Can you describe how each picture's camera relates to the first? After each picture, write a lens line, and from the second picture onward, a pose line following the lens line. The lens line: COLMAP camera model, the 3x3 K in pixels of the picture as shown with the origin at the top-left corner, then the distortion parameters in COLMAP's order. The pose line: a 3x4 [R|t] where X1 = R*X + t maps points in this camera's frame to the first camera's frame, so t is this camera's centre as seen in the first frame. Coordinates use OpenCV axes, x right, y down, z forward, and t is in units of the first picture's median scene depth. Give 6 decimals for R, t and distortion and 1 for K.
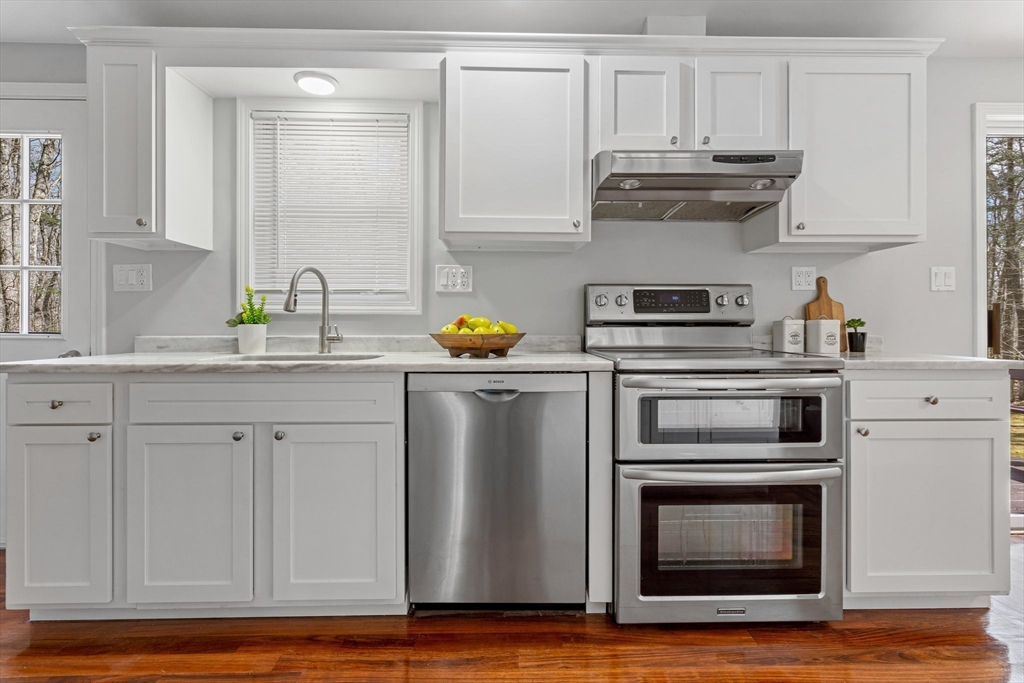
lens RADIAL K [[468.4, 0, 512.3], [0, 468.4, 328.9], [0, 0, 1]] dist [-0.000188, -0.000296]
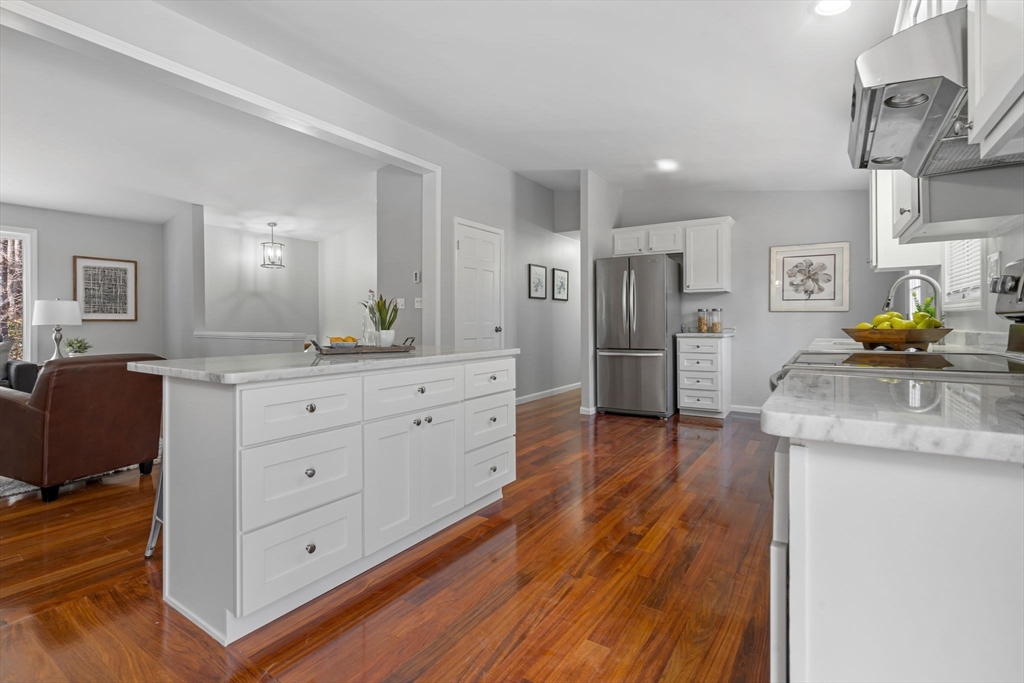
lens RADIAL K [[474.6, 0, 512.0], [0, 474.6, 319.9], [0, 0, 1]] dist [-0.004541, 0.000780]
pose [[-0.578545, -0.001809, -0.815648, 1.213894], [-0.002333, 0.999997, -0.000563, -0.007676], [0.815647, 0.001577, -0.578548, 0.824762]]
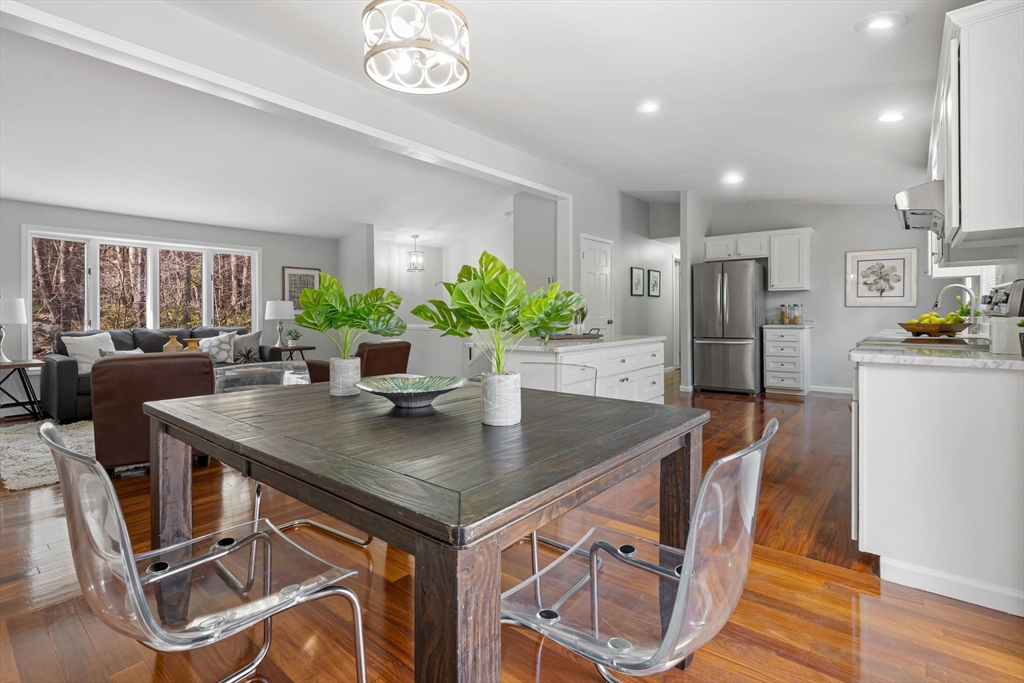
lens RADIAL K [[479.4, 0, 516.9], [0, 479.4, 314.8], [0, 0, 1]] dist [-0.000270, 0.000154]
pose [[-0.656010, 0.007281, -0.754717, 2.016749], [0.001232, 0.999962, 0.008576, -0.034435], [0.754751, 0.004696, -0.655994, 0.905053]]
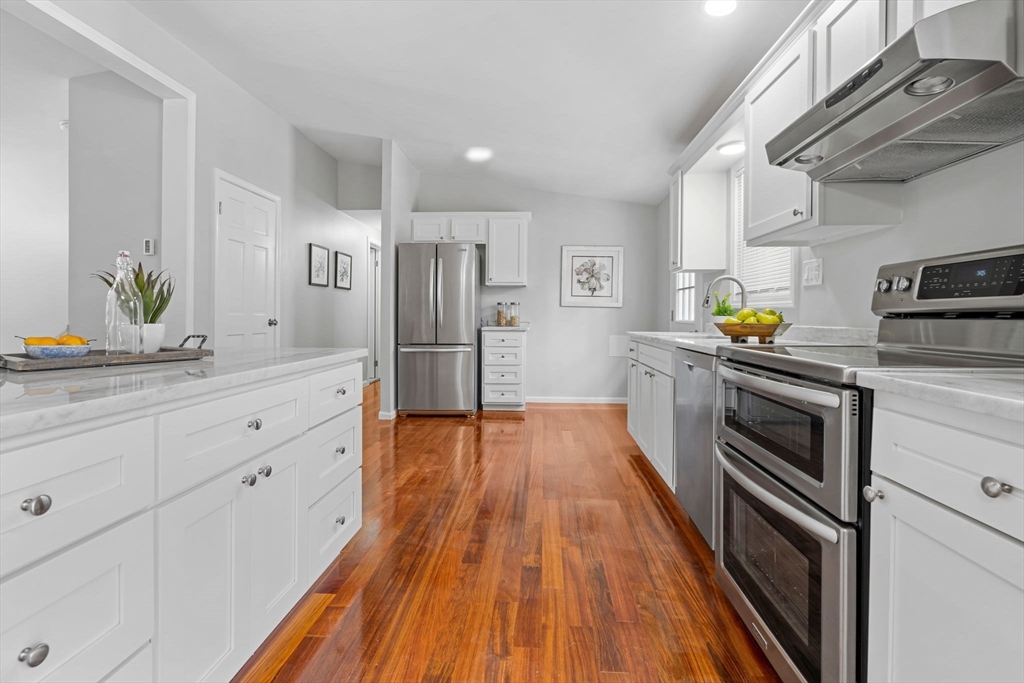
lens RADIAL K [[474.6, 0, 512.0], [0, 474.6, 319.9], [0, 0, 1]] dist [-0.004541, 0.000780]
pose [[-0.093519, 0.007832, -0.995587, 1.065934], [-0.014060, 0.999859, 0.009187, -0.001088], [0.995518, 0.014857, -0.093395, 0.459063]]
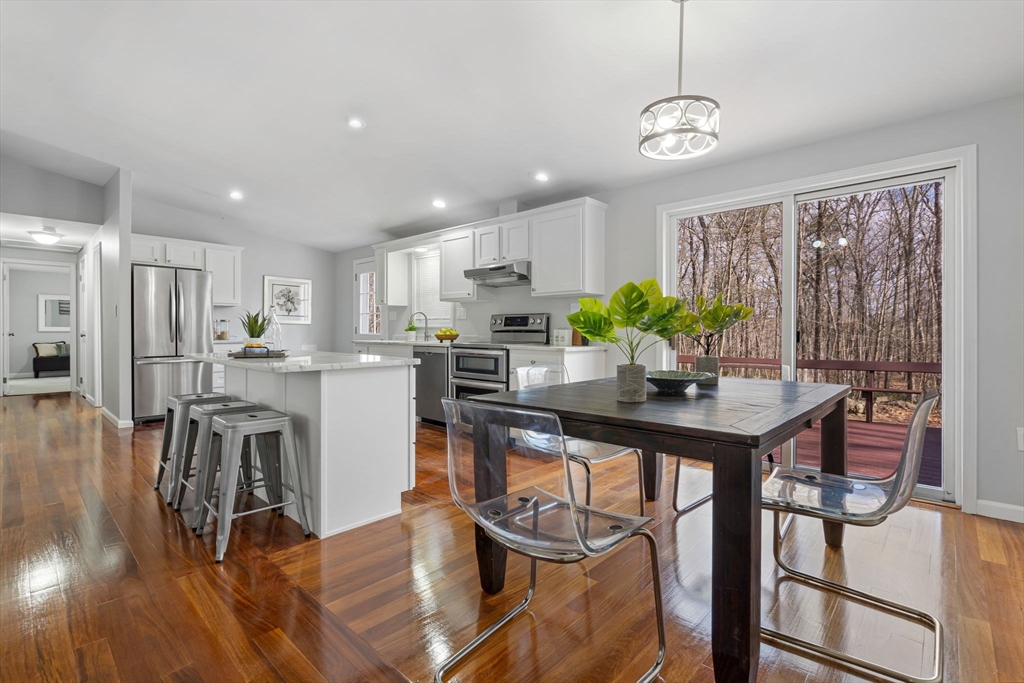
lens RADIAL K [[474.5, 0, 512.0], [0, 474.5, 341.5], [0, 0, 1]] dist [-0.000325, 0.000088]
pose [[0.712043, 0.019528, -0.701864, 2.025861], [-0.007996, 0.999774, 0.019705, -0.007093], [0.702090, -0.008418, 0.712038, -0.699729]]
